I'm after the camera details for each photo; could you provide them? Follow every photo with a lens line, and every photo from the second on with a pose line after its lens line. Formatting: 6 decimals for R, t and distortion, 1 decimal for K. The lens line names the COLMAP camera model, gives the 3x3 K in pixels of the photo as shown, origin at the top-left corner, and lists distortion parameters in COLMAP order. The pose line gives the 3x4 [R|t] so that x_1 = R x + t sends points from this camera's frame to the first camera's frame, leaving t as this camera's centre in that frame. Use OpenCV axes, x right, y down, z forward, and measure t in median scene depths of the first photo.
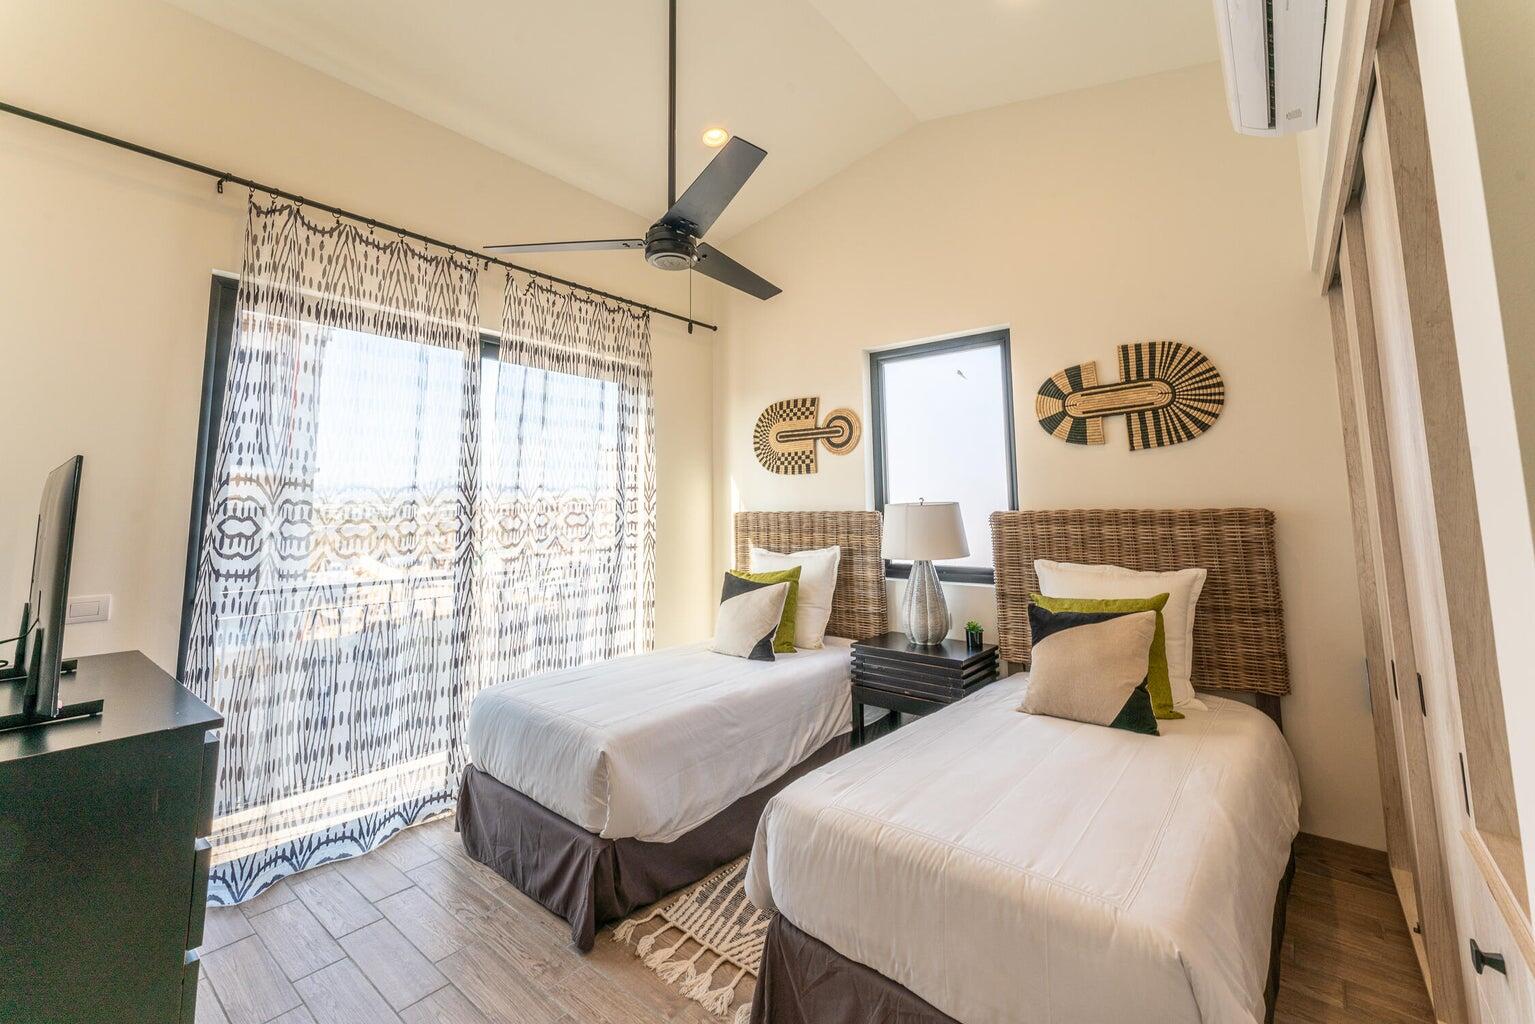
lens RADIAL K [[643.4, 0, 736.0], [0, 643.4, 435.5], [0, 0, 1]] dist [-0.002396, 0.000721]
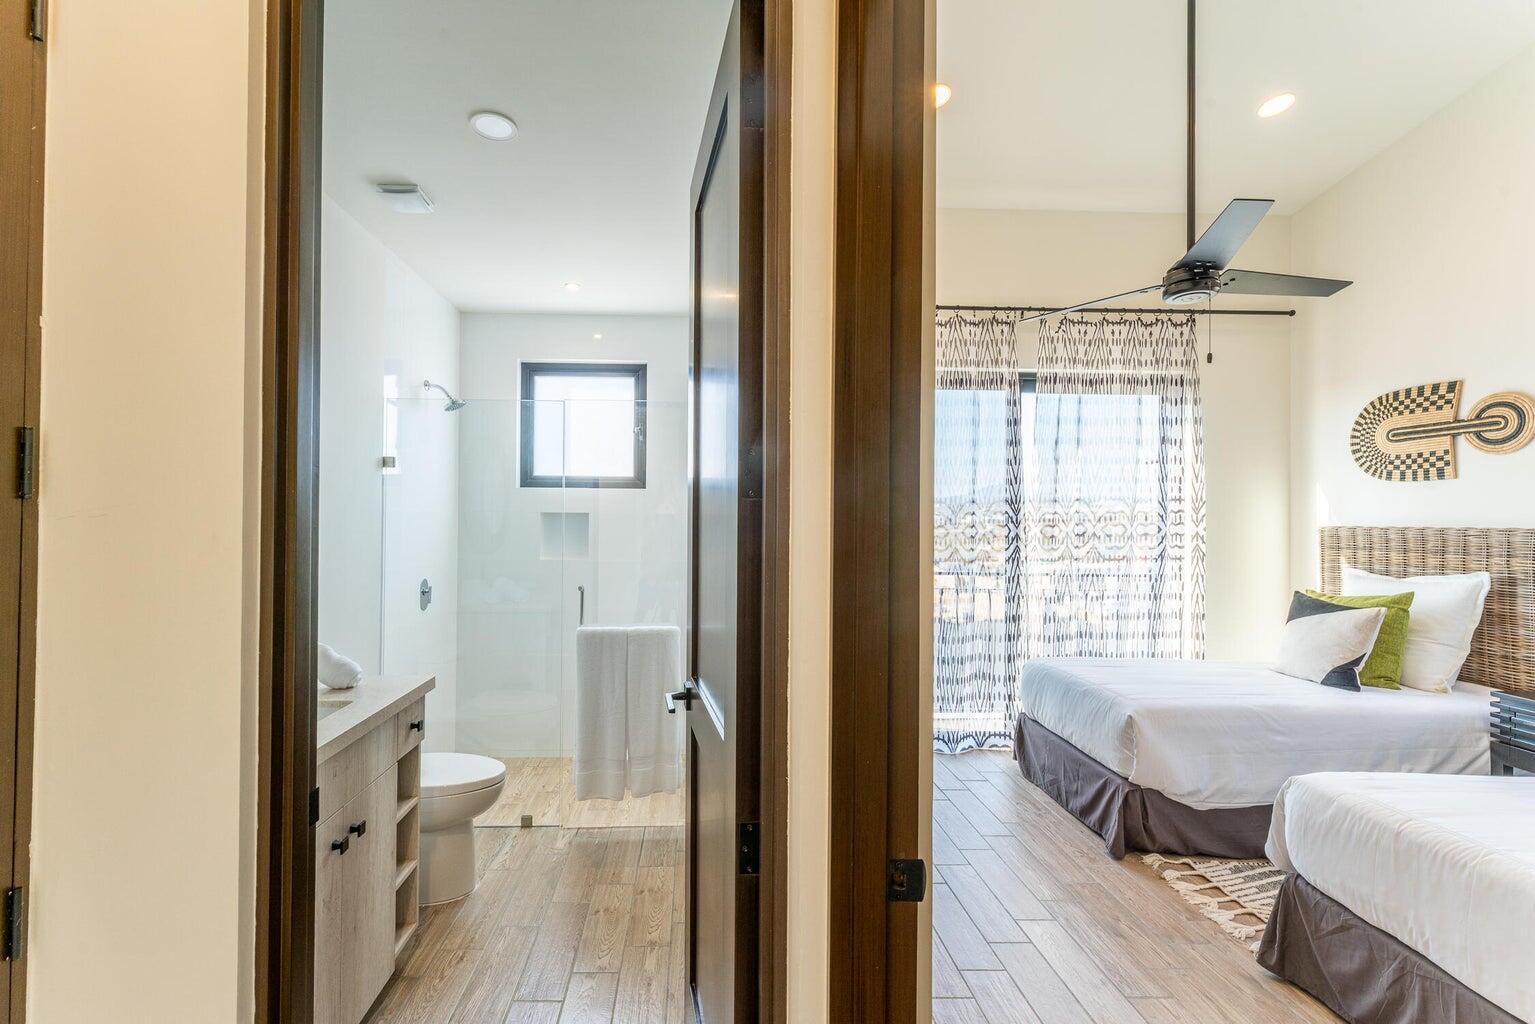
lens RADIAL K [[643.4, 0, 761.0], [0, 643.4, 511.1], [0, 0, 1]] dist [-0.002396, 0.000721]
pose [[0.721090, 0.005571, -0.692819, 0.091052], [0.065445, 0.994949, 0.076115, -0.027211], [0.689744, -0.100227, 0.717083, -0.226755]]
